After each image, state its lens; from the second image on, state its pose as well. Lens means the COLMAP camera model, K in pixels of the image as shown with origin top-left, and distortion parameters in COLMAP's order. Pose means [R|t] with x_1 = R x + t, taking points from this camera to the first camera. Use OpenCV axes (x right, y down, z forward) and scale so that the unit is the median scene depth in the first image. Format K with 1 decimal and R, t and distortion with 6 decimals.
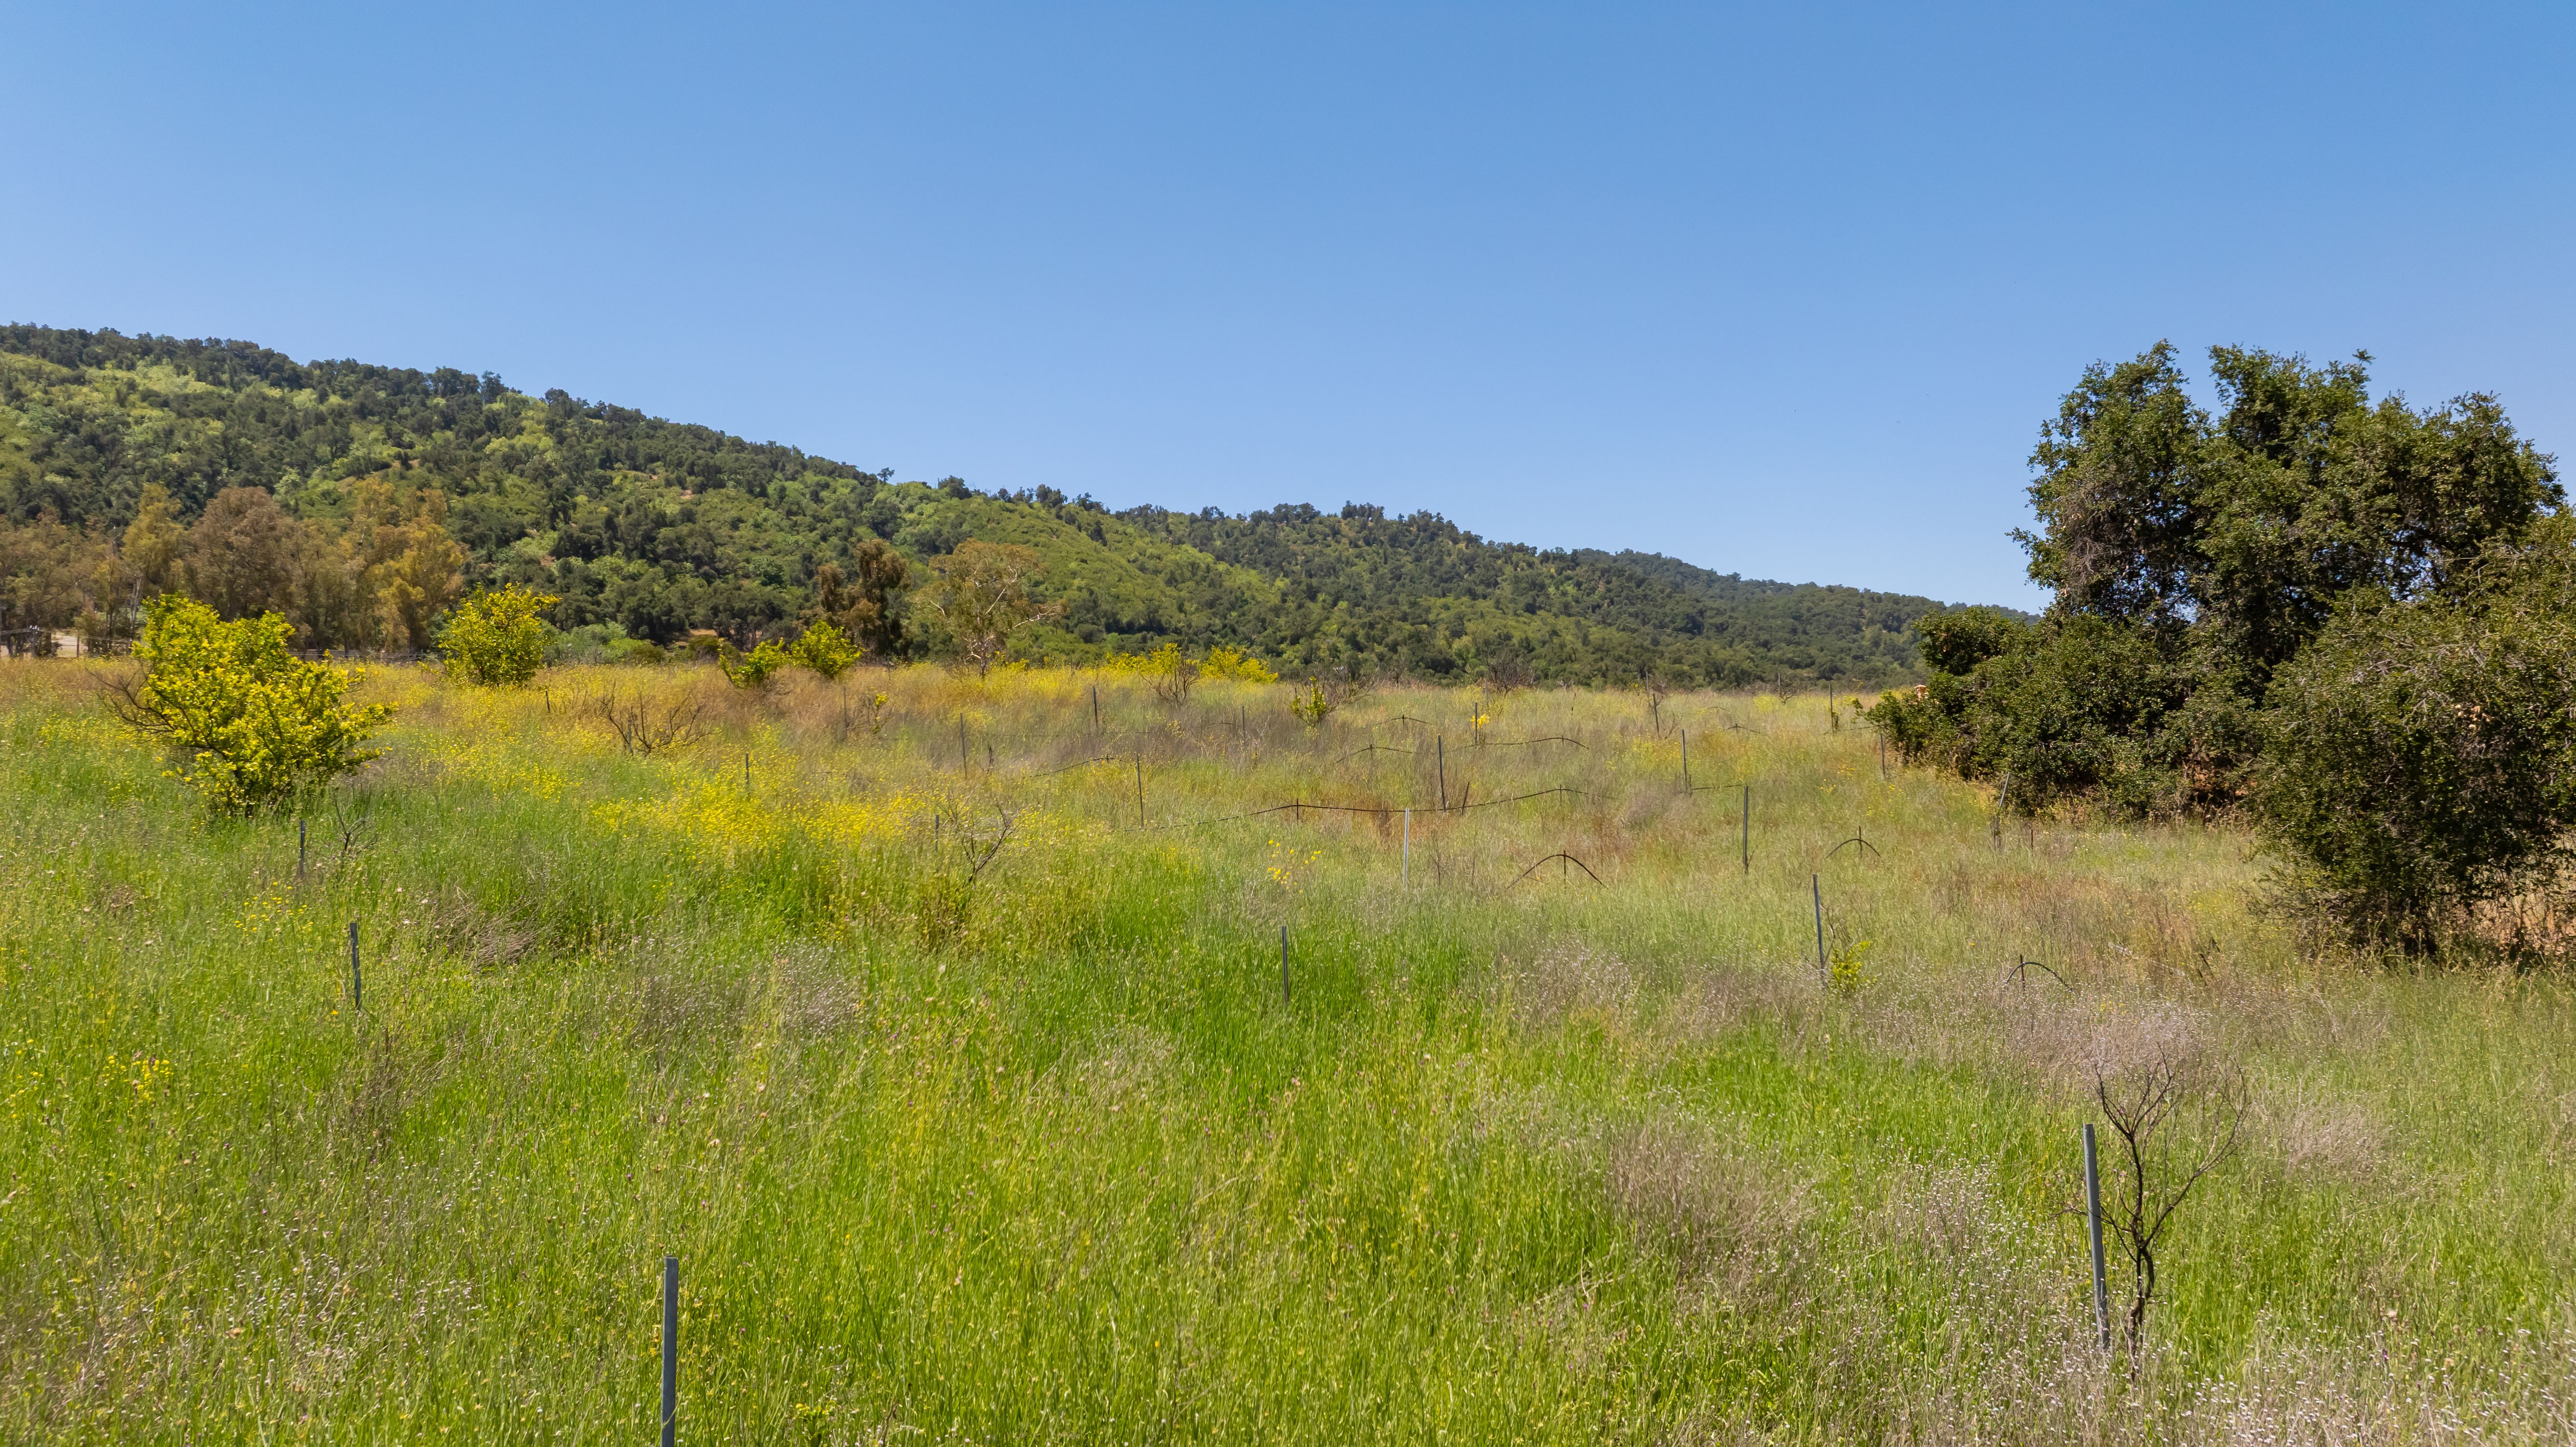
lens RADIAL K [[1832.8, 0, 1288.0], [0, 1832.8, 723.5], [0, 0, 1]] dist [-0.099859, 0.119612]
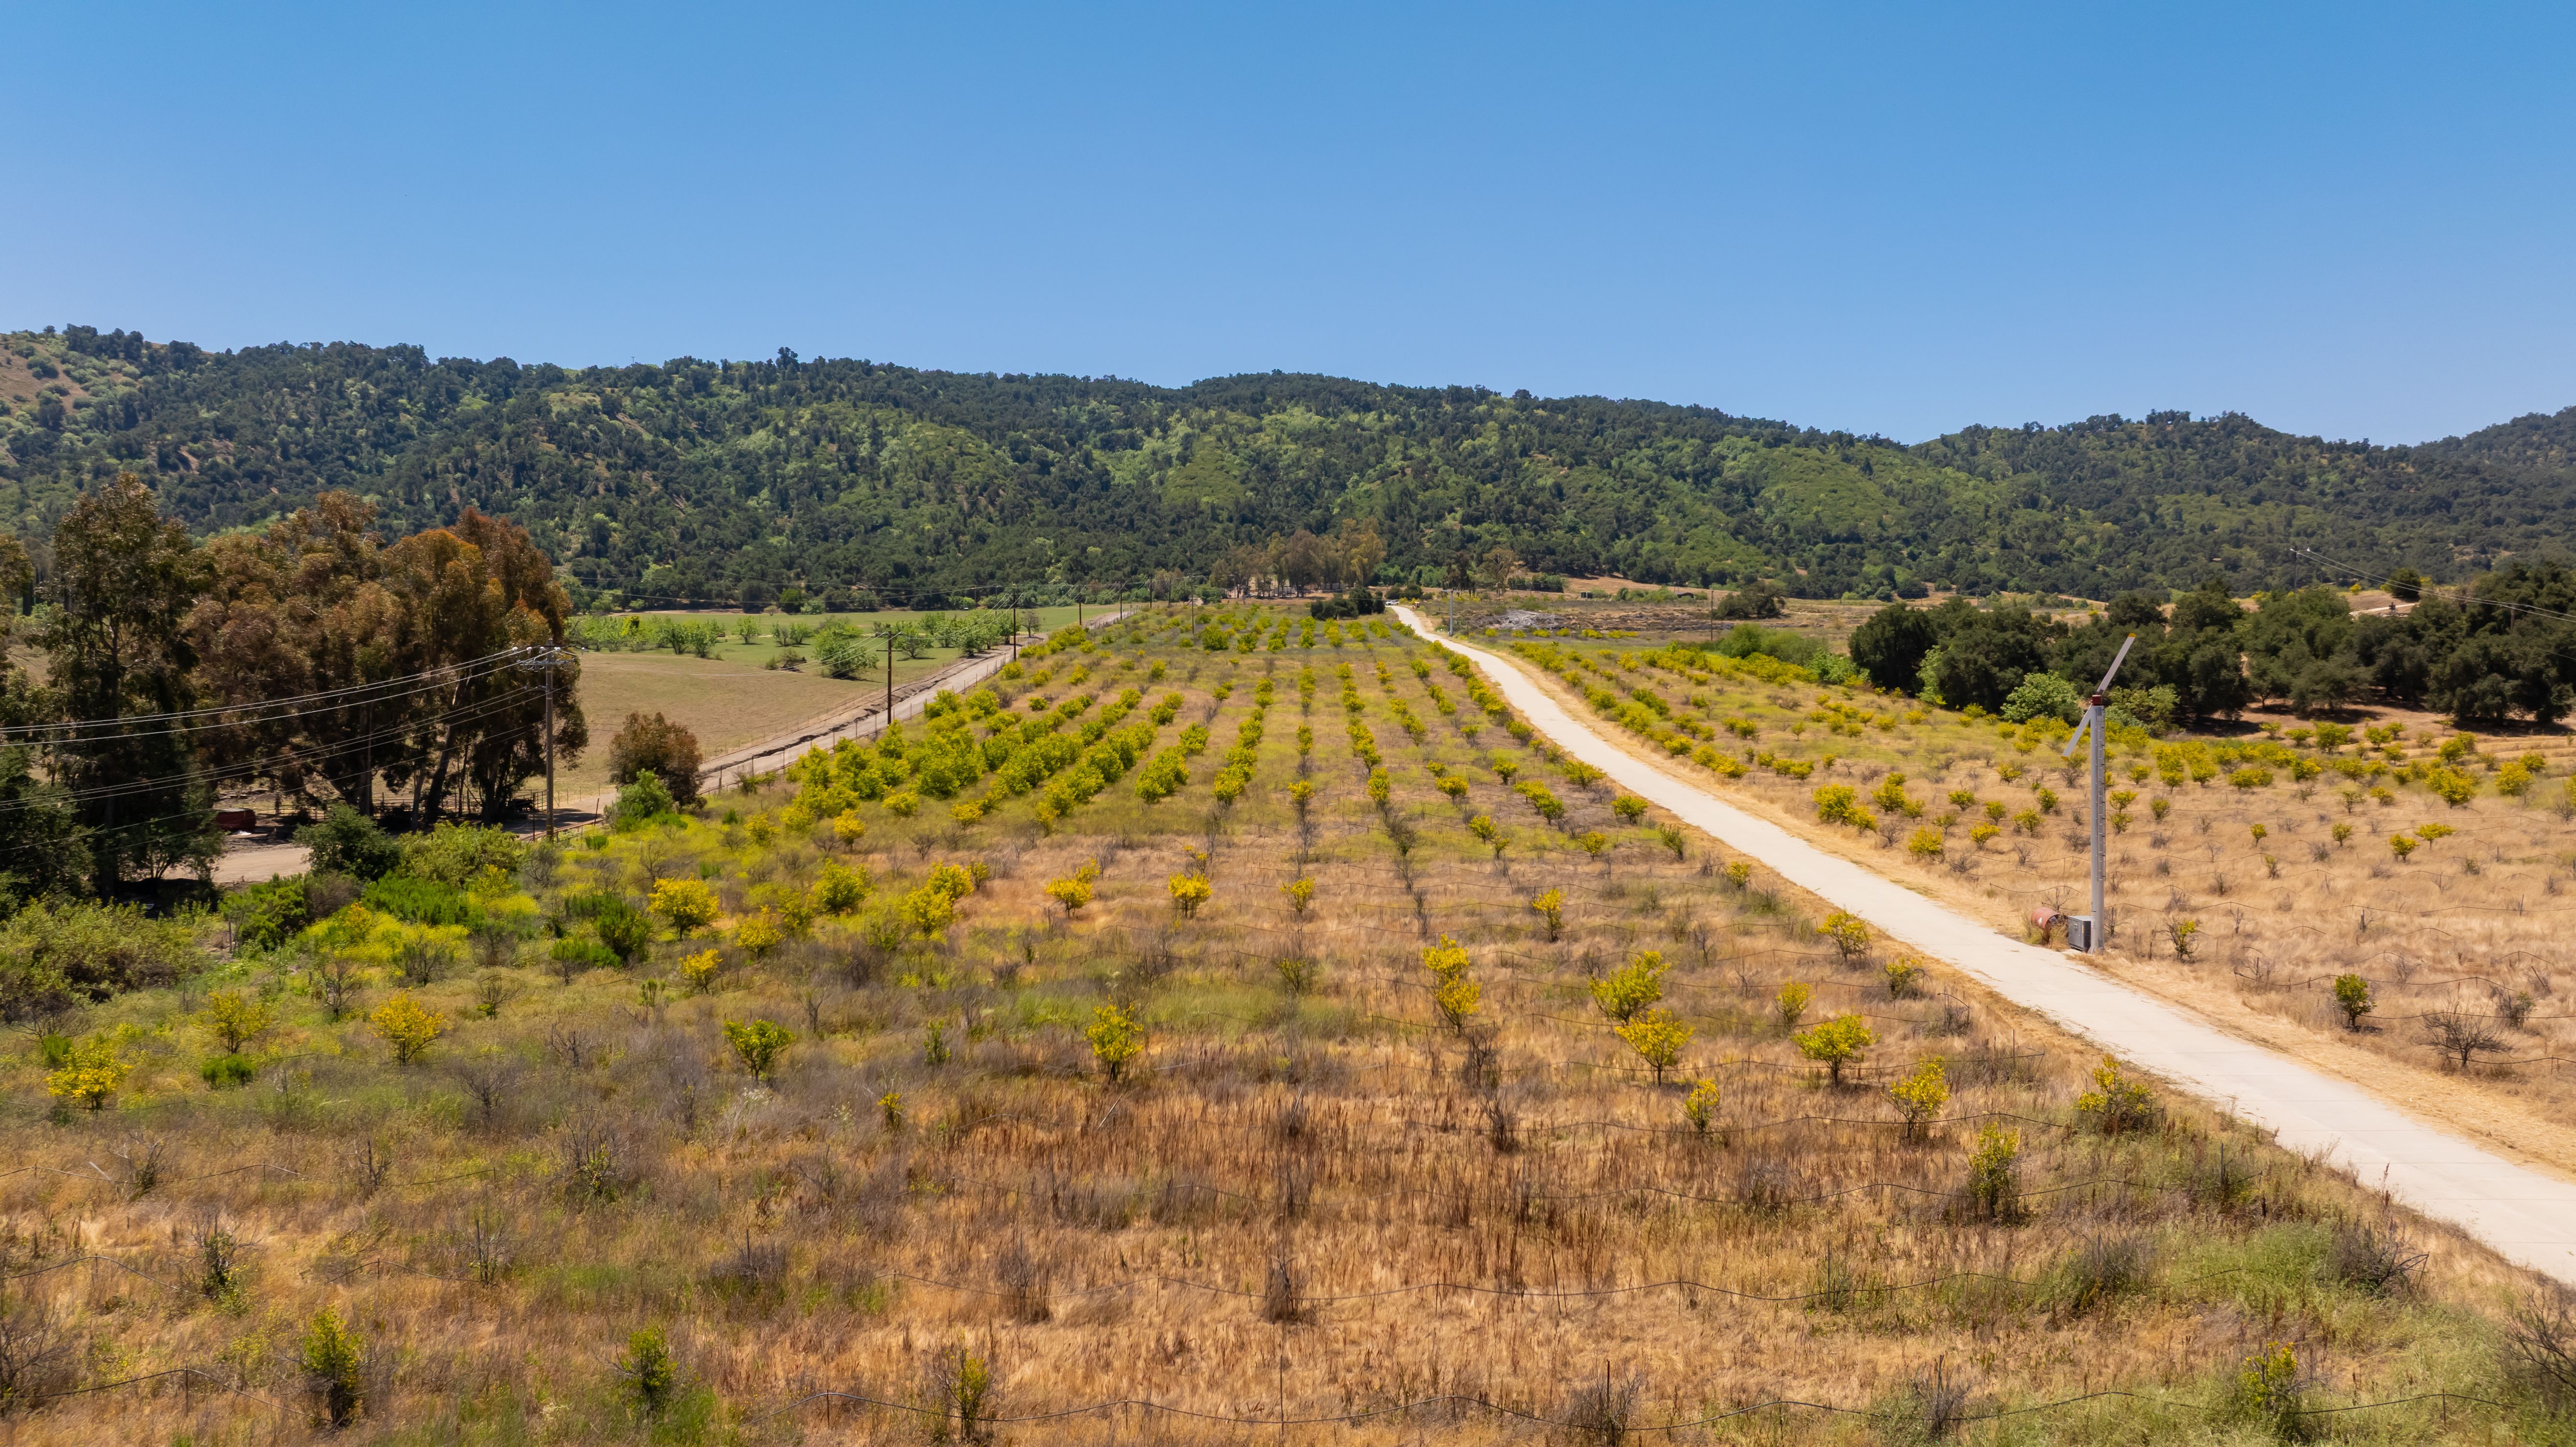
lens RADIAL K [[1808.6, 0, 1284.9], [0, 1808.6, 716.0], [0, 0, 1]] dist [-0.018897, 0.001790]
pose [[0.832615, 0.013160, -0.553695, 0.373679], [0.021761, 0.998168, 0.056446, 0.001270], [0.553424, -0.059047, 0.830804, -0.536653]]
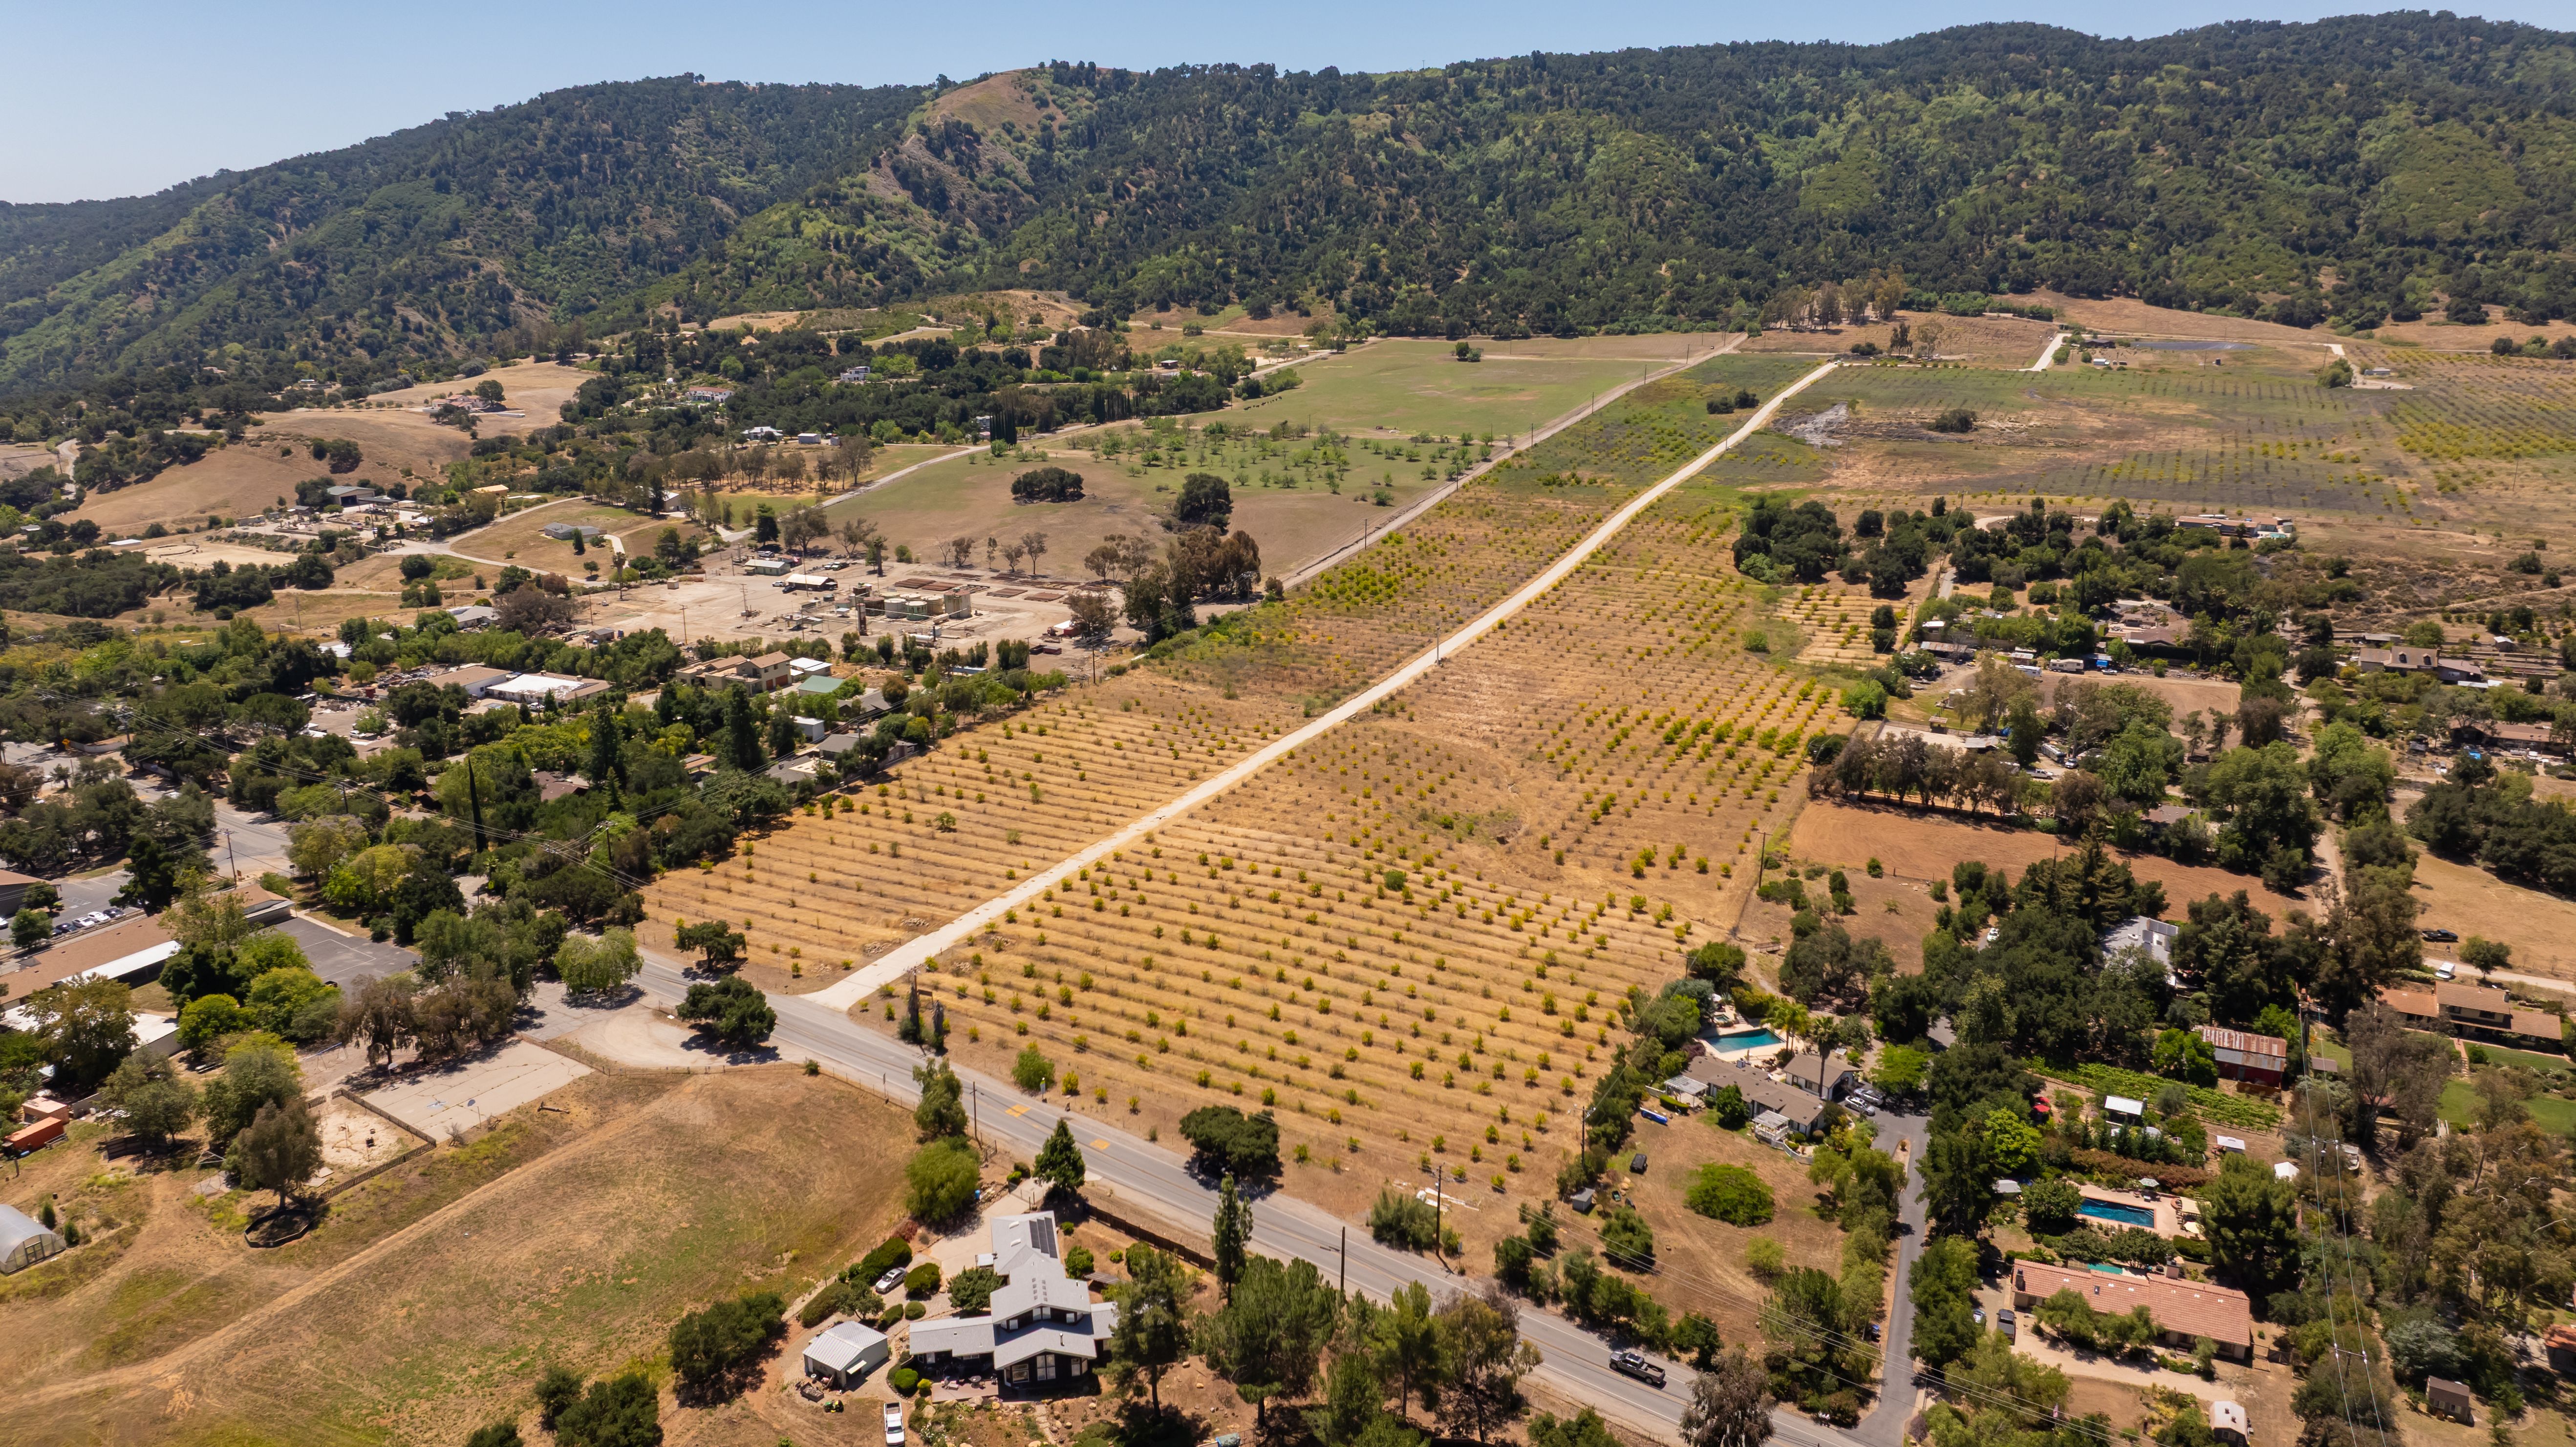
lens RADIAL K [[1808.6, 0, 1284.9], [0, 1808.6, 716.0], [0, 0, 1]] dist [-0.018897, 0.001790]
pose [[0.508557, 0.235846, -0.828098, 0.881032], [0.034701, 0.955359, 0.293402, -0.158099], [0.860329, -0.177948, 0.477670, -0.802175]]
